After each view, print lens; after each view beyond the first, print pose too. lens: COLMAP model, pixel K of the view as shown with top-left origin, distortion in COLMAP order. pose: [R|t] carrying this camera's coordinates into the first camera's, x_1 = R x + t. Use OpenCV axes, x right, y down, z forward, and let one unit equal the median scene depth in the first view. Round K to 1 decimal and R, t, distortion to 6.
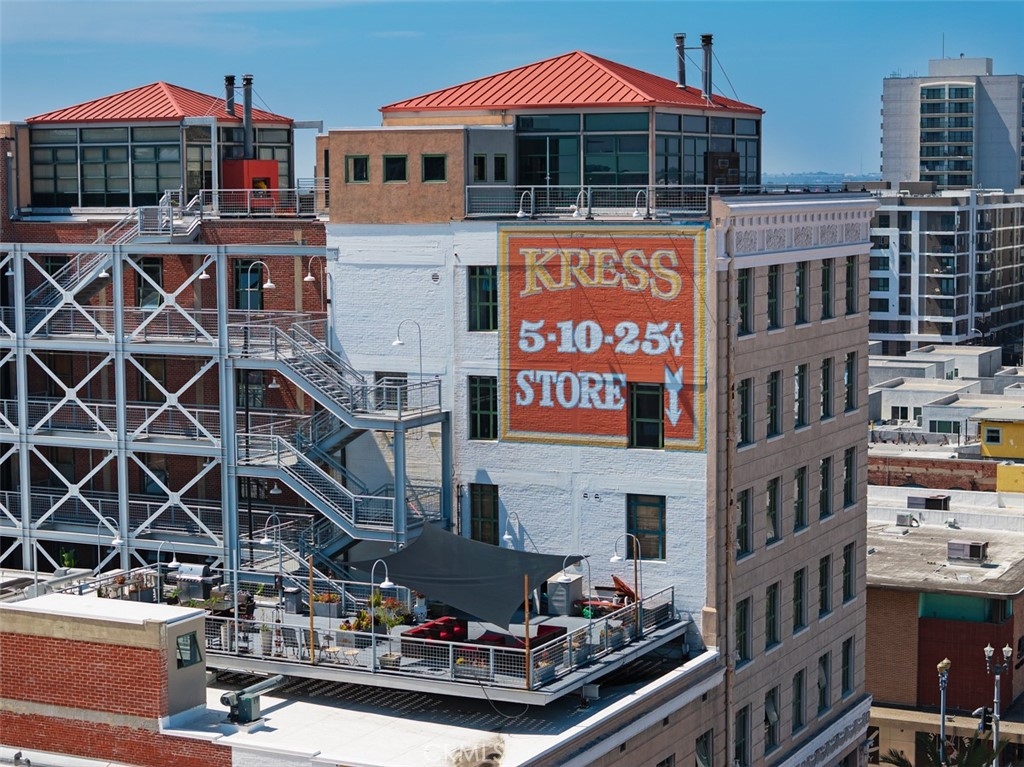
lens RADIAL K [[2048.5, 0, 515.3], [0, 2048.5, 387.4], [0, 0, 1]] dist [-0.089448, 0.000000]
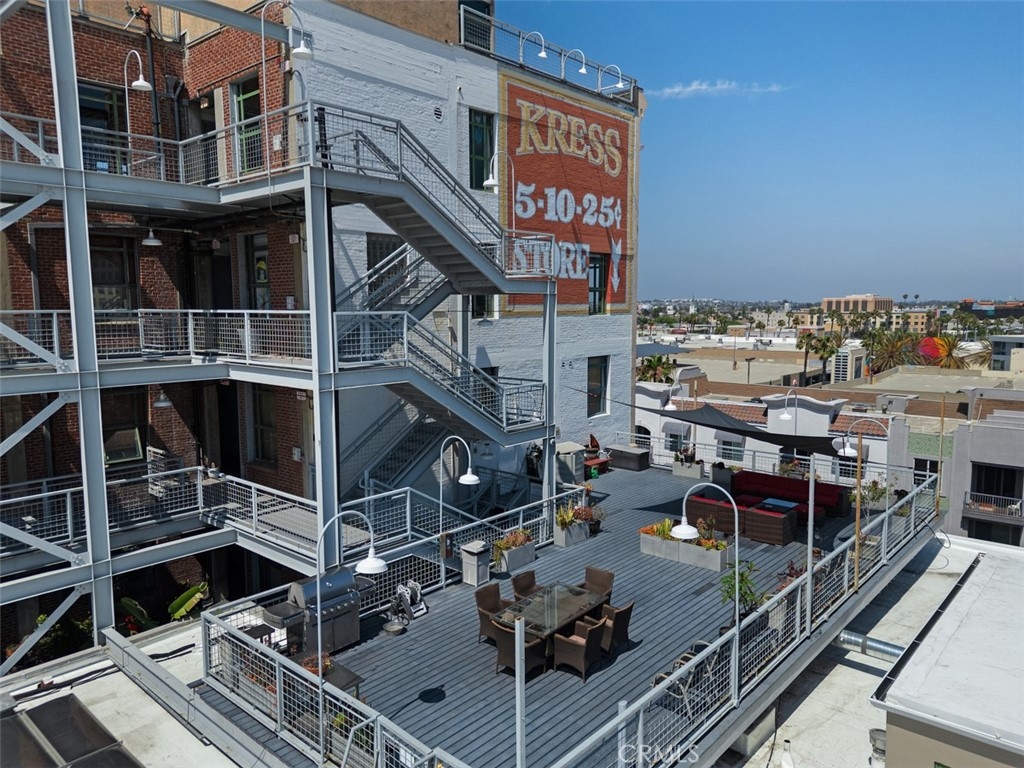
lens RADIAL K [[717.5, 0, 504.7], [0, 717.5, 389.6], [0, 0, 1]] dist [0.070328, -0.059621]
pose [[0.259590, -0.104929, 0.960001, -0.318854], [0.102652, 0.991446, 0.080608, 0.032951], [-0.960248, 0.077621, 0.268141, 0.928120]]
